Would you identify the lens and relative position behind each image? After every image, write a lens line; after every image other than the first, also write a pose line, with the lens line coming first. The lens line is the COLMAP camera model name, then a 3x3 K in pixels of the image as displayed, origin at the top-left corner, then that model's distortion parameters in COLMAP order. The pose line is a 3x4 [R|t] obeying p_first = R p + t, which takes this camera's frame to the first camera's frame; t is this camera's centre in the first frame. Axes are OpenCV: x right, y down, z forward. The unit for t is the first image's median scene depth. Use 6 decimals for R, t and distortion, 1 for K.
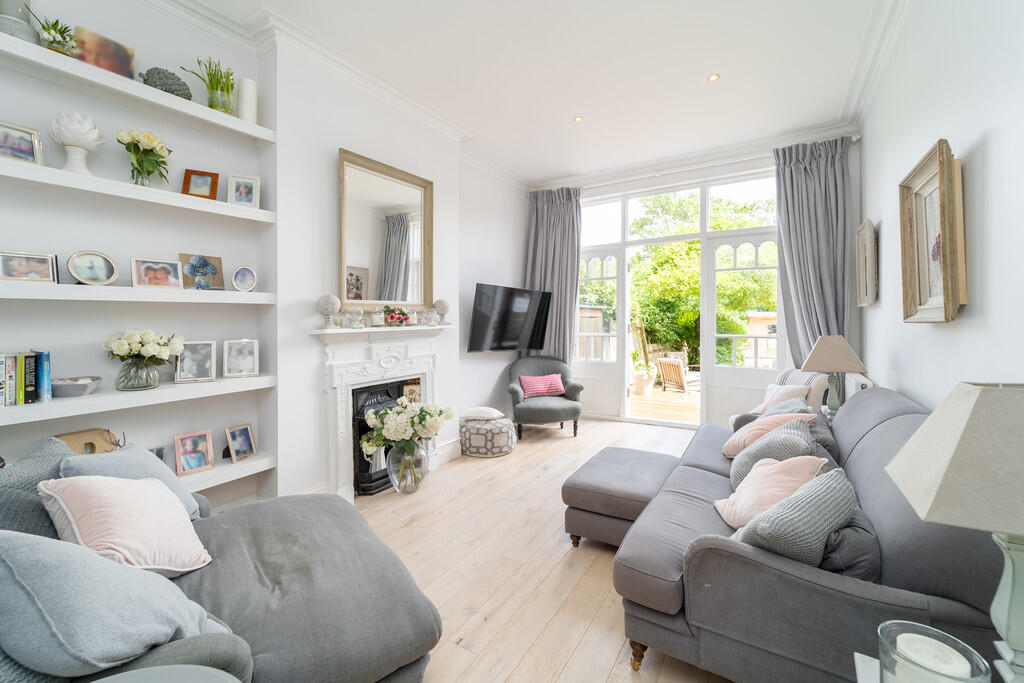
lens RADIAL K [[430.6, 0, 513.9], [0, 430.6, 326.9], [0, 0, 1]] dist [-0.000259, -0.000057]
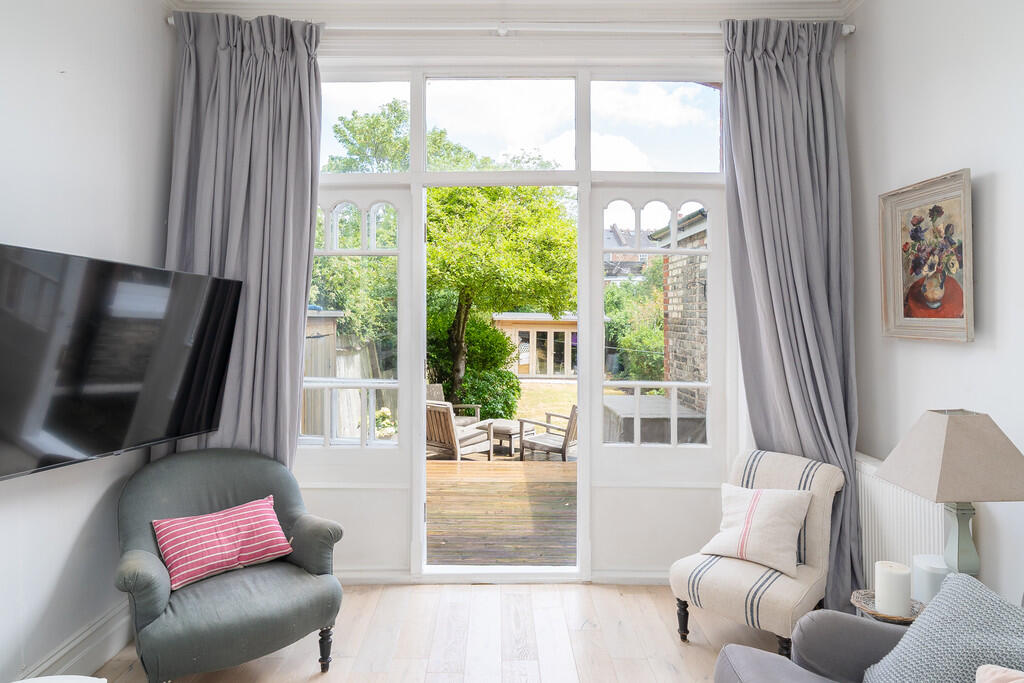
lens RADIAL K [[666.8, 0, 512.5], [0, 666.8, 329.7], [0, 0, 1]] dist [-0.000246, -0.000583]
pose [[0.849327, 0.000916, 0.527866, -0.022720], [-0.000296, 0.999999, -0.001259, -0.037254], [-0.527867, 0.000913, 0.849327, 0.378260]]
